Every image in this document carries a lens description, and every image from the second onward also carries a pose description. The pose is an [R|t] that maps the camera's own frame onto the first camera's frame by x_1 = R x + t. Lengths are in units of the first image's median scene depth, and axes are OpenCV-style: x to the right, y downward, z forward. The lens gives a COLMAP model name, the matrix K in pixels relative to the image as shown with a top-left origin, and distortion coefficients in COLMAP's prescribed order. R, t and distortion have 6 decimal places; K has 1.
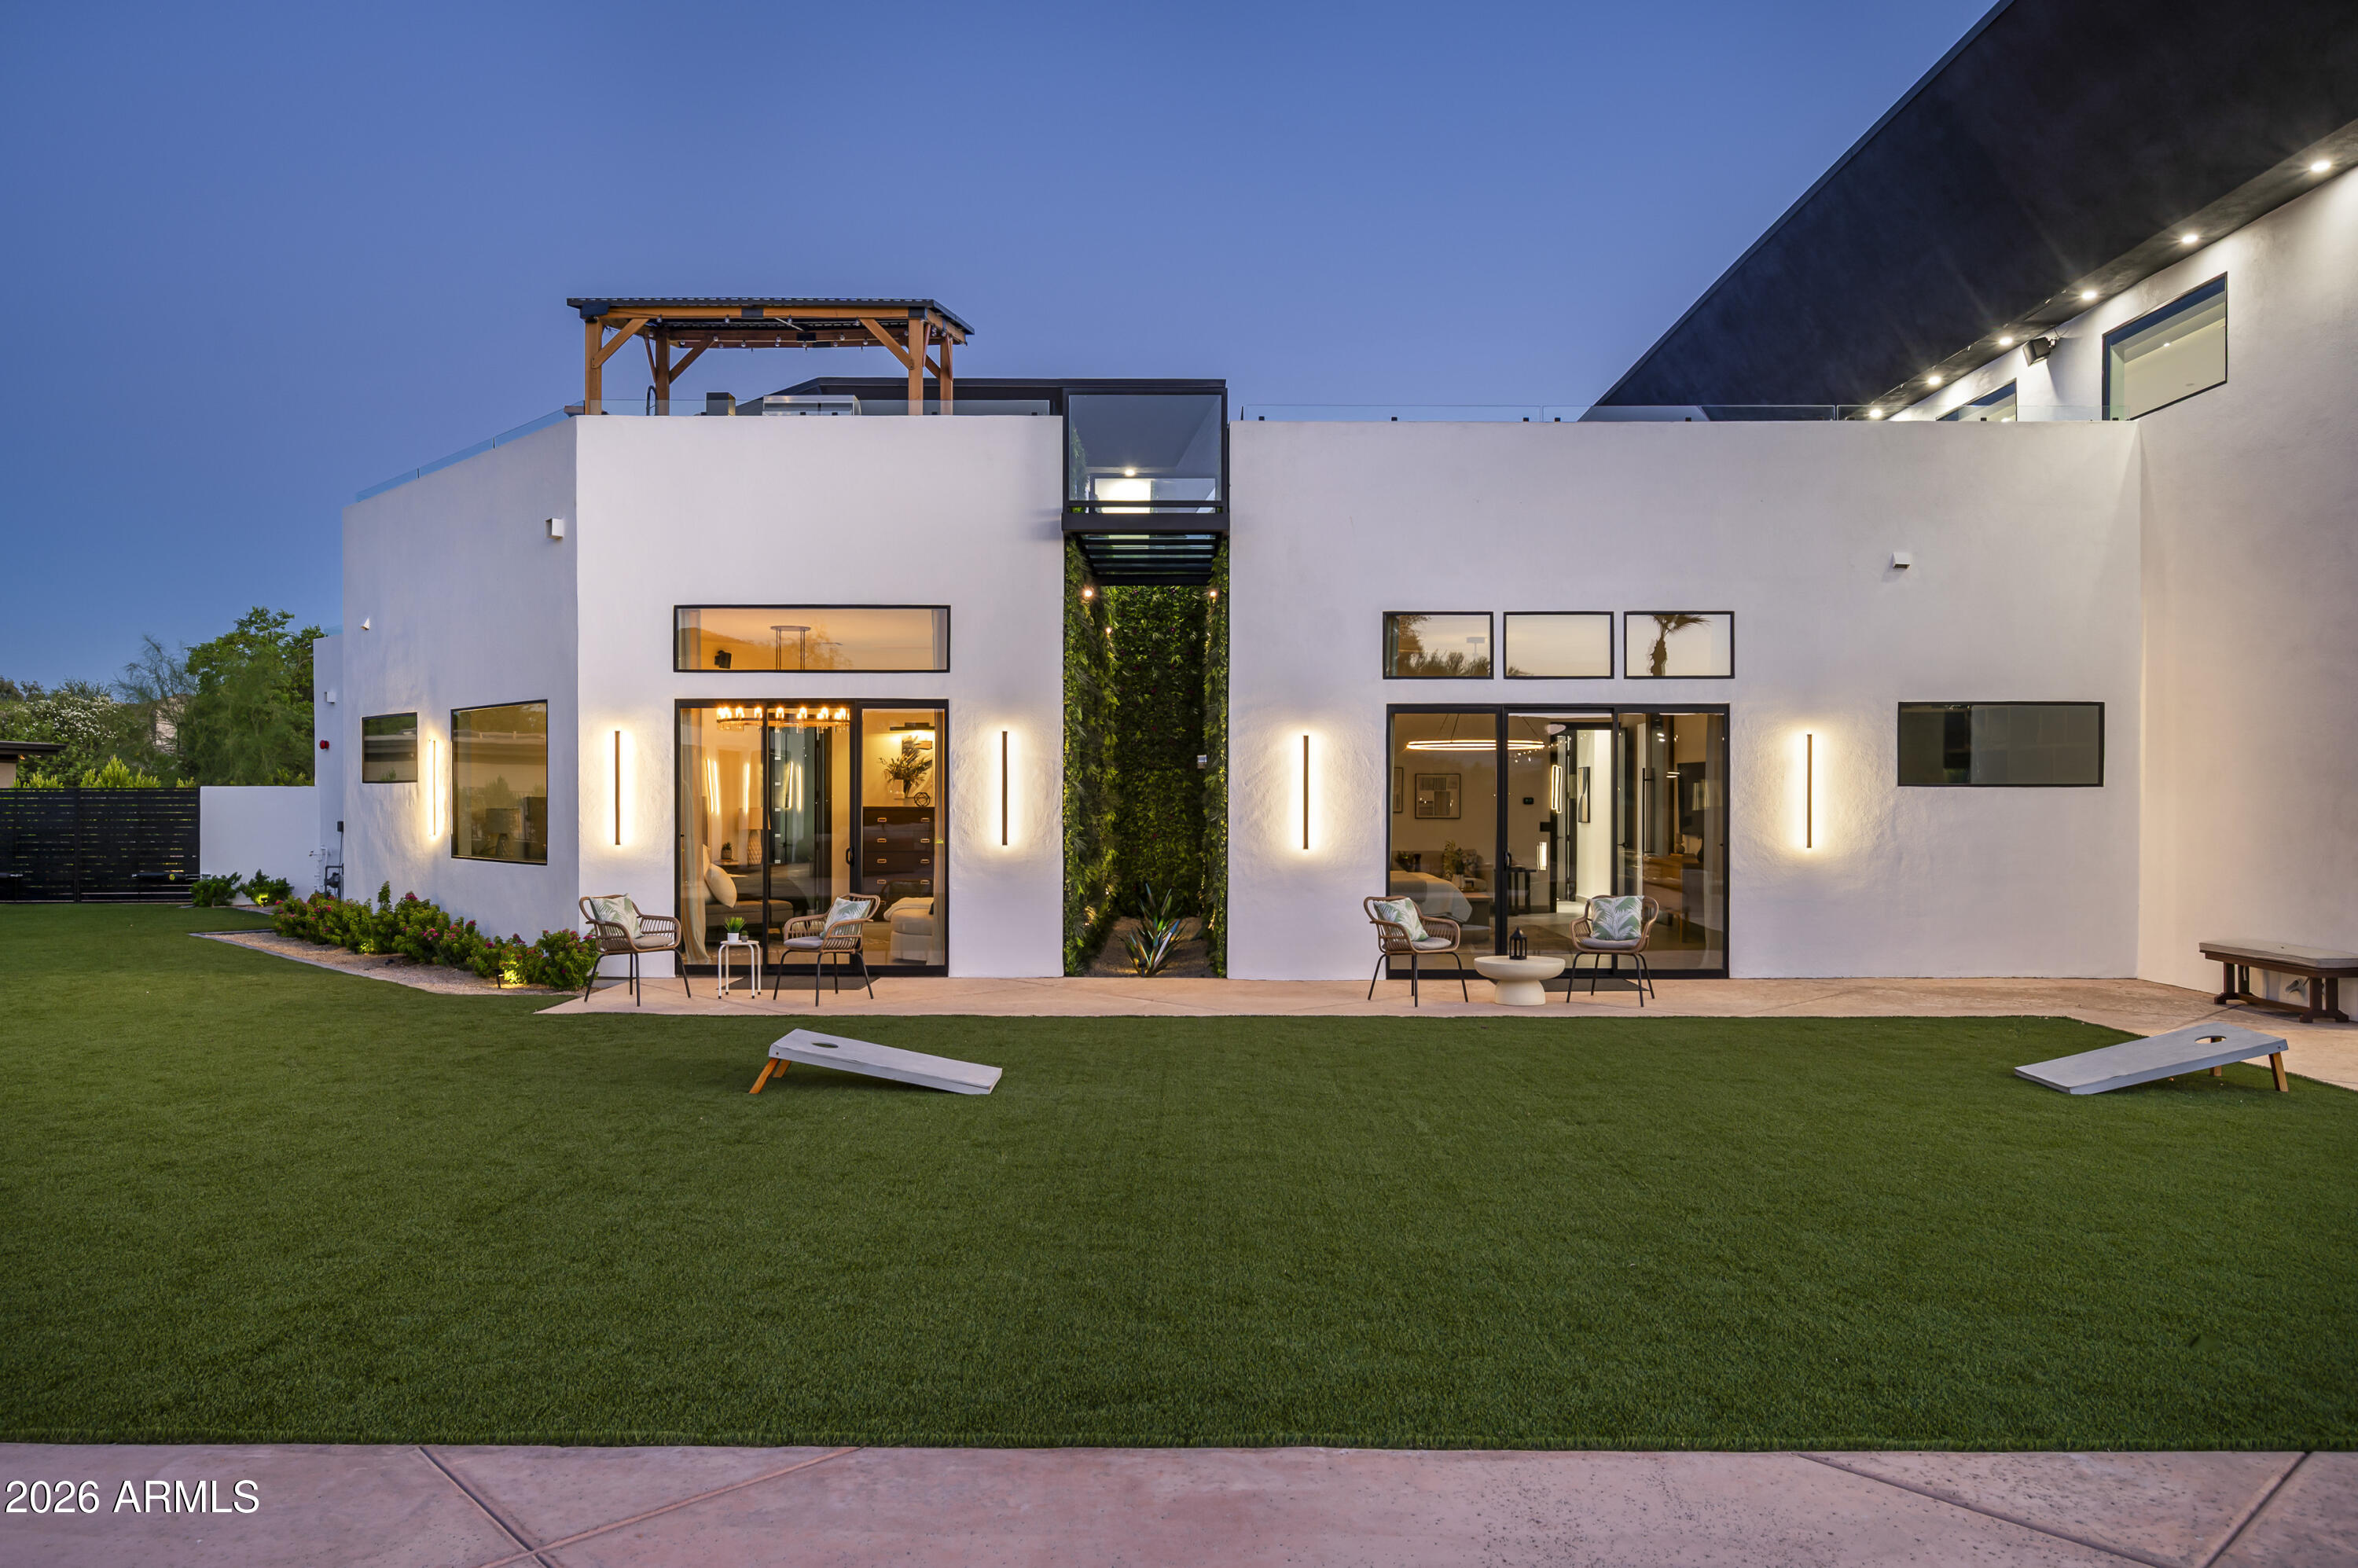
lens RADIAL K [[1627.6, 0, 1193.1], [0, 1627.6, 798.8], [0, 0, 1]] dist [-0.004415, -0.001211]
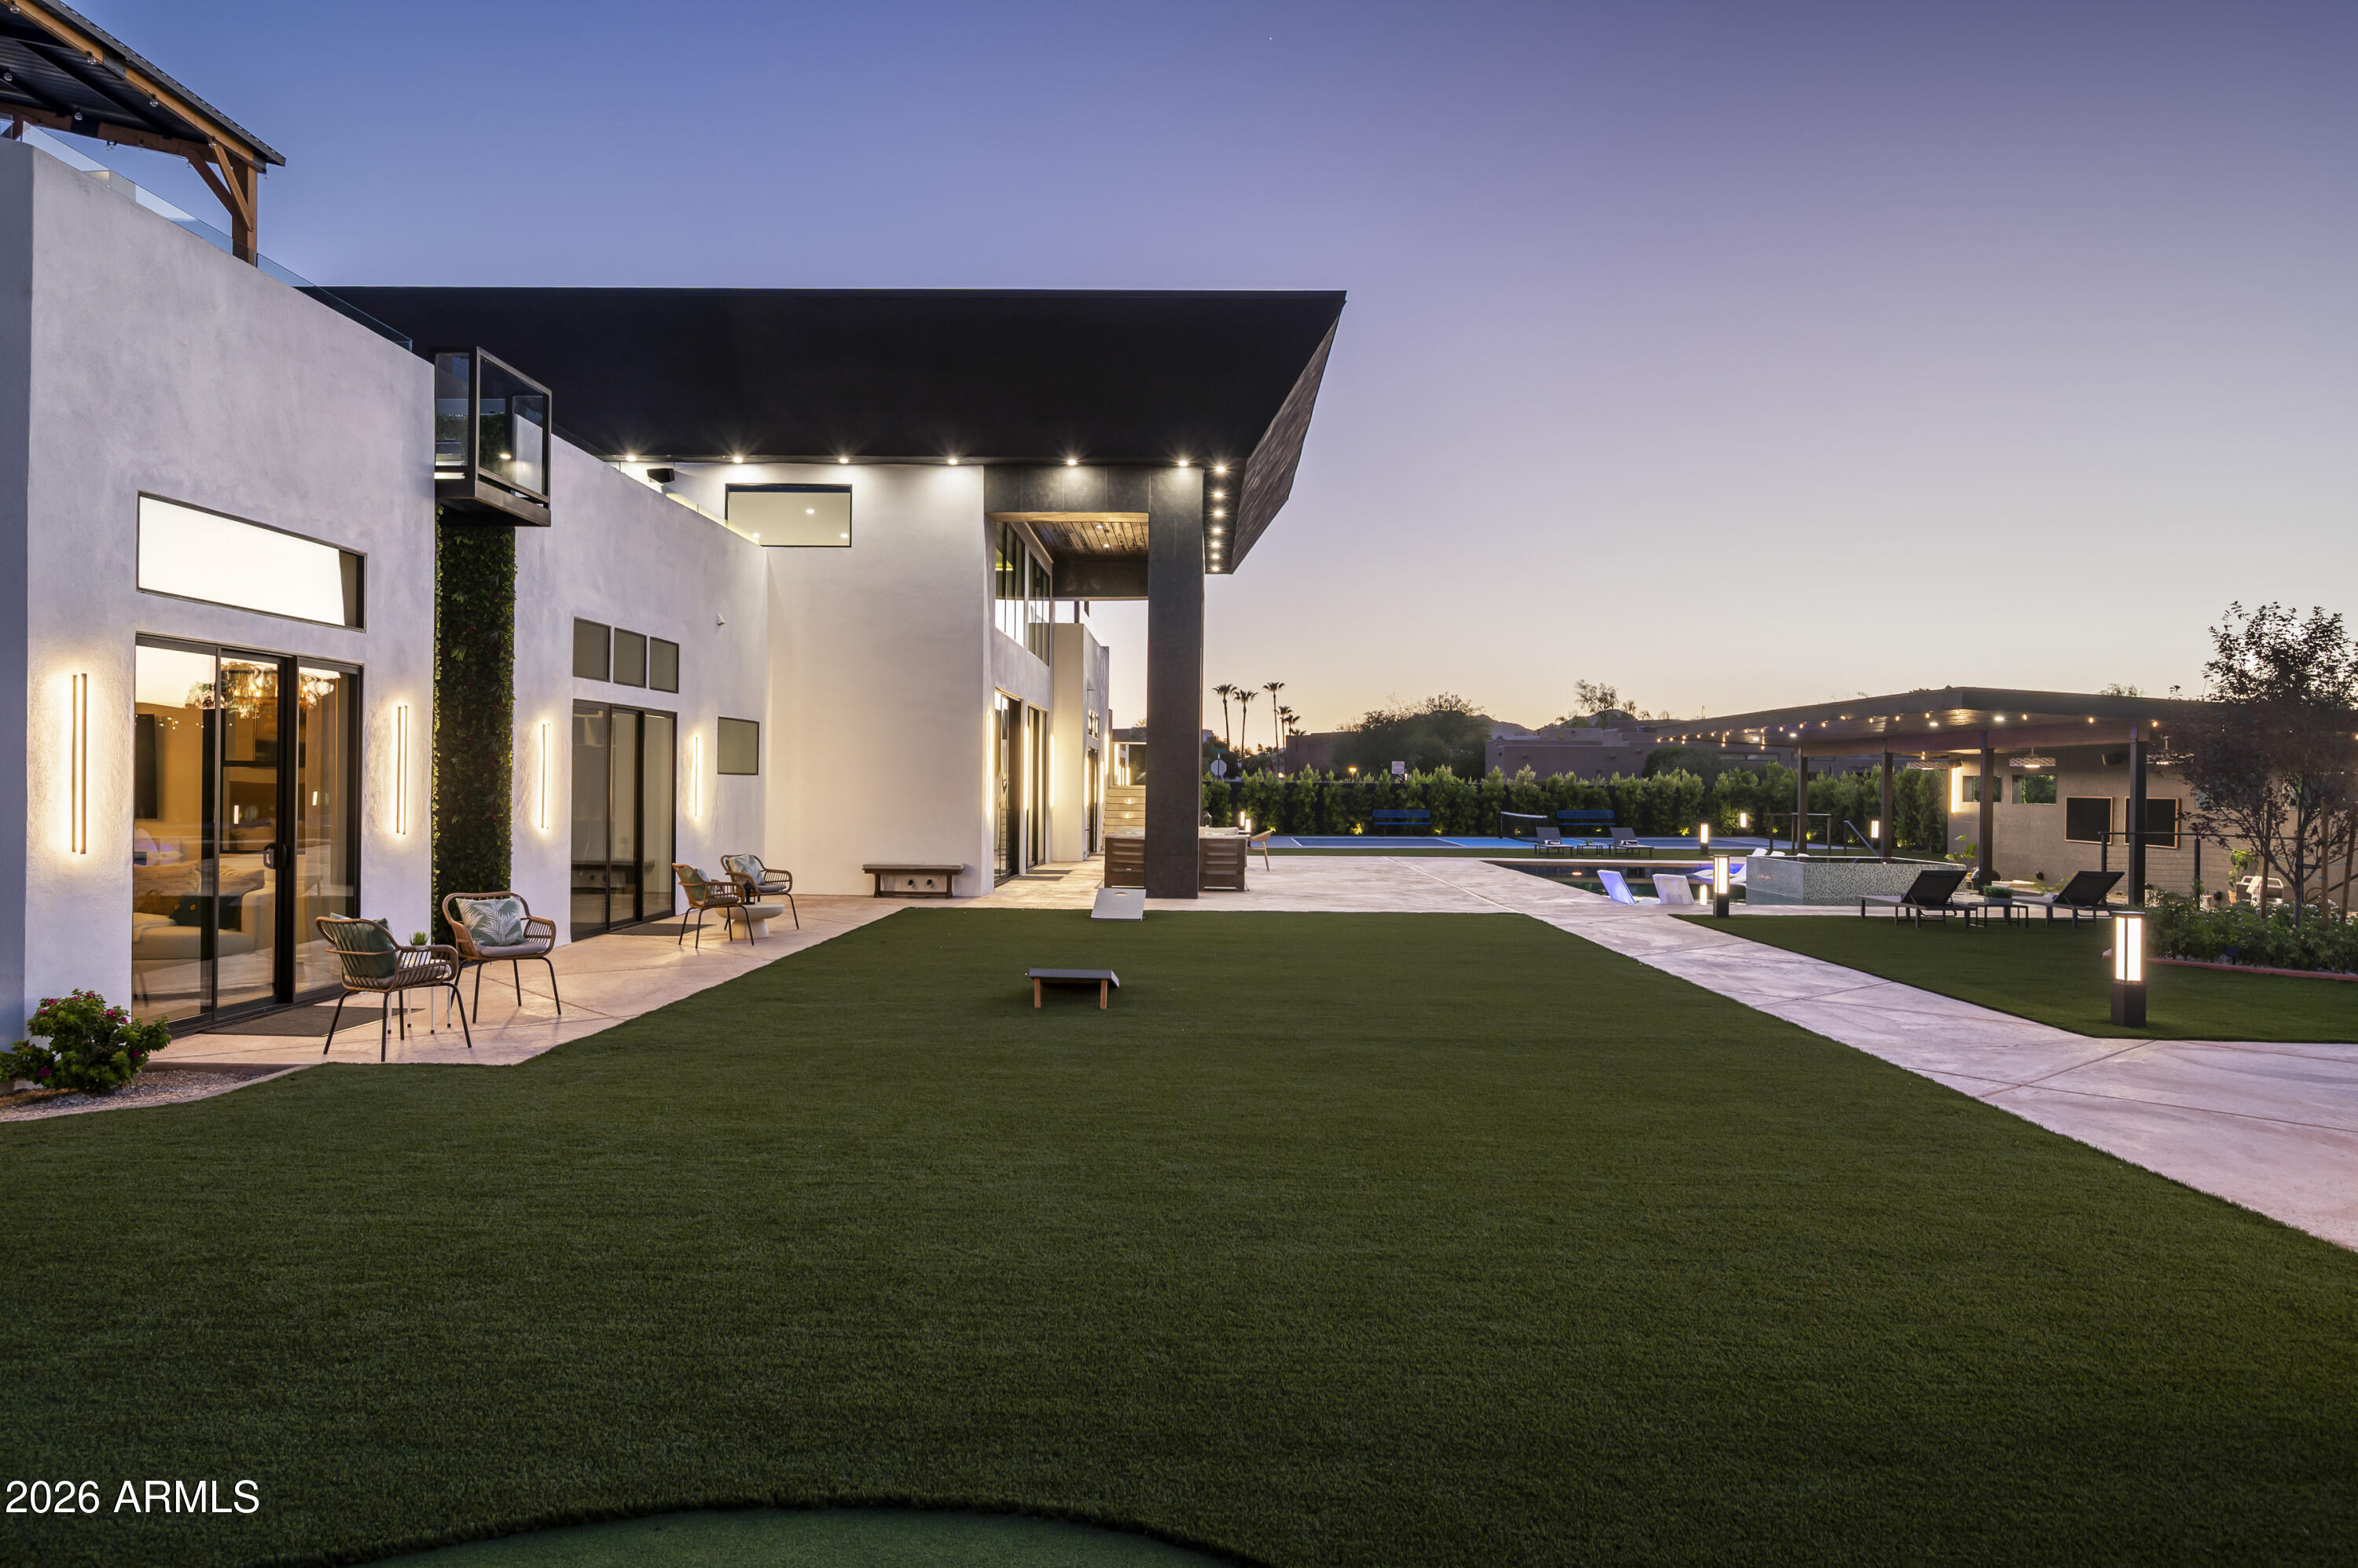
lens RADIAL K [[1517.2, 0, 1180.8], [0, 1517.2, 781.9], [0, 0, 1]] dist [-0.006333, -0.001939]
pose [[0.012986, 0.000079, 0.999916, -0.926920], [-0.008413, 0.999965, 0.000030, -0.004059], [-0.999880, -0.008413, 0.012986, 0.566890]]
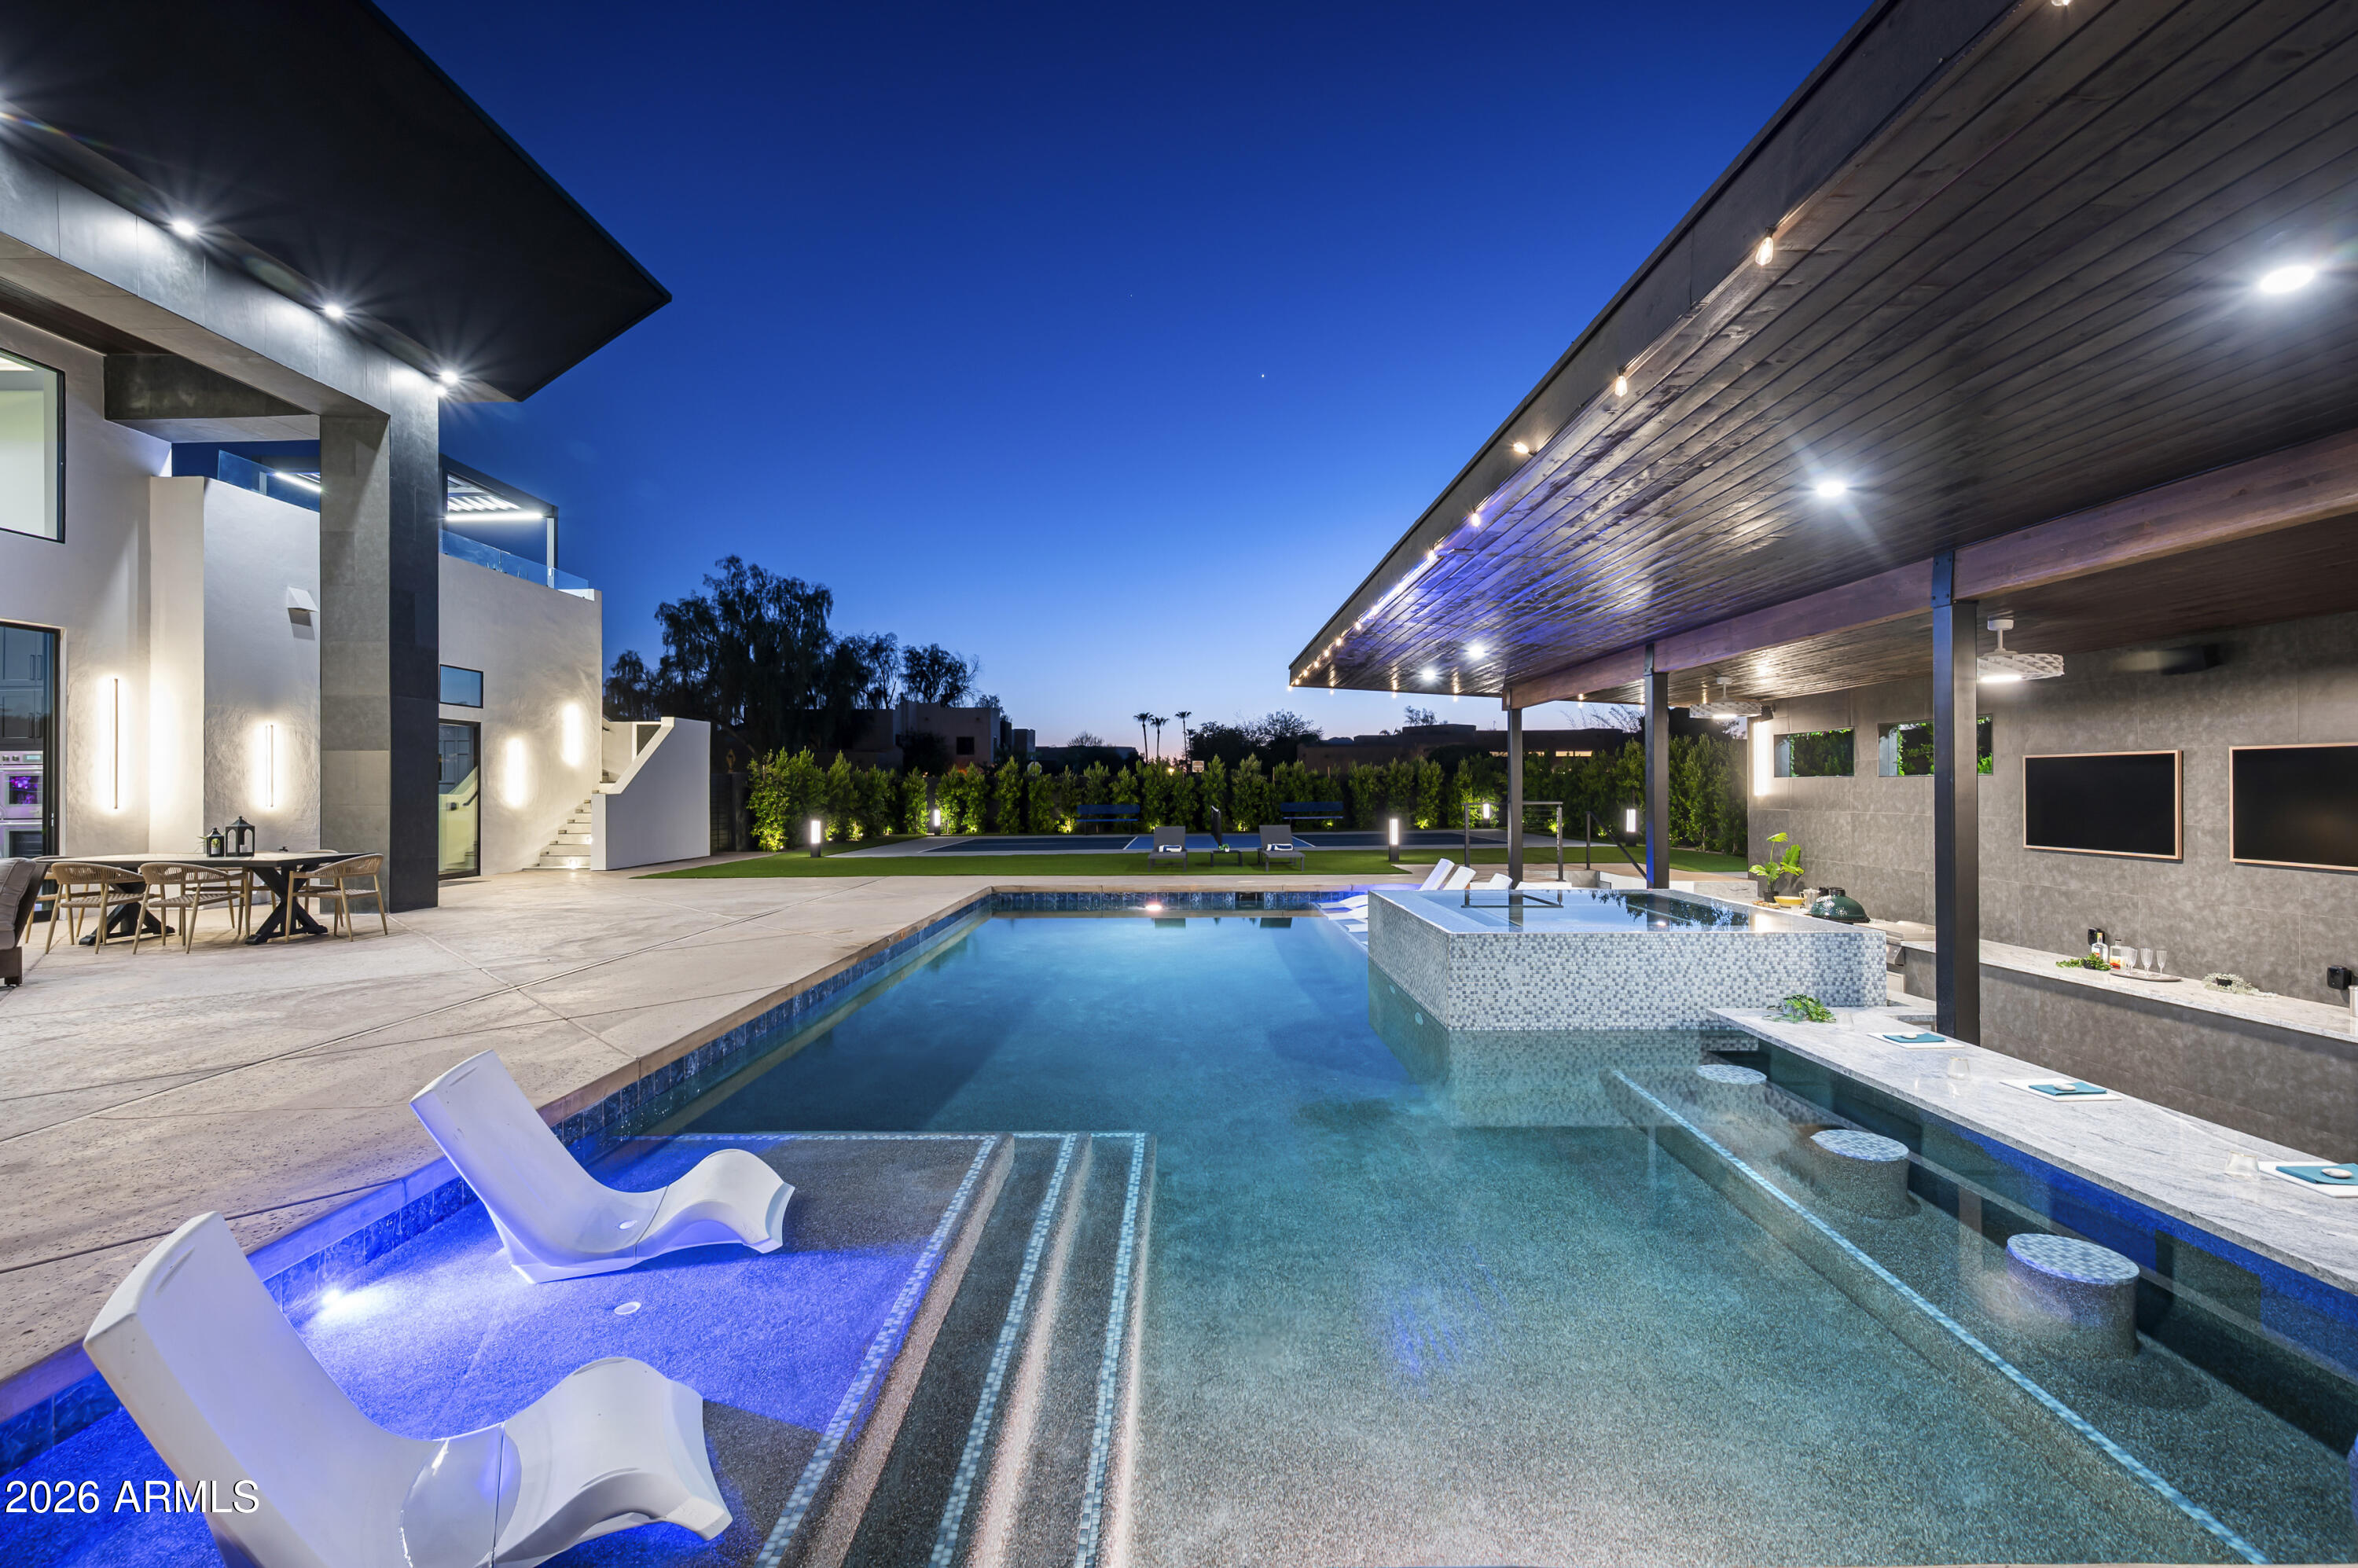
lens RADIAL K [[1031.3, 0, 1180.7], [0, 1031.3, 777.7], [0, 0, 1]] dist [0.004418, 0.000194]
pose [[-0.008073, 0.010167, 0.999916, 0.445173], [0.007601, 0.999920, -0.010106, 0.022774], [-0.999939, 0.007518, -0.008150, -0.037041]]
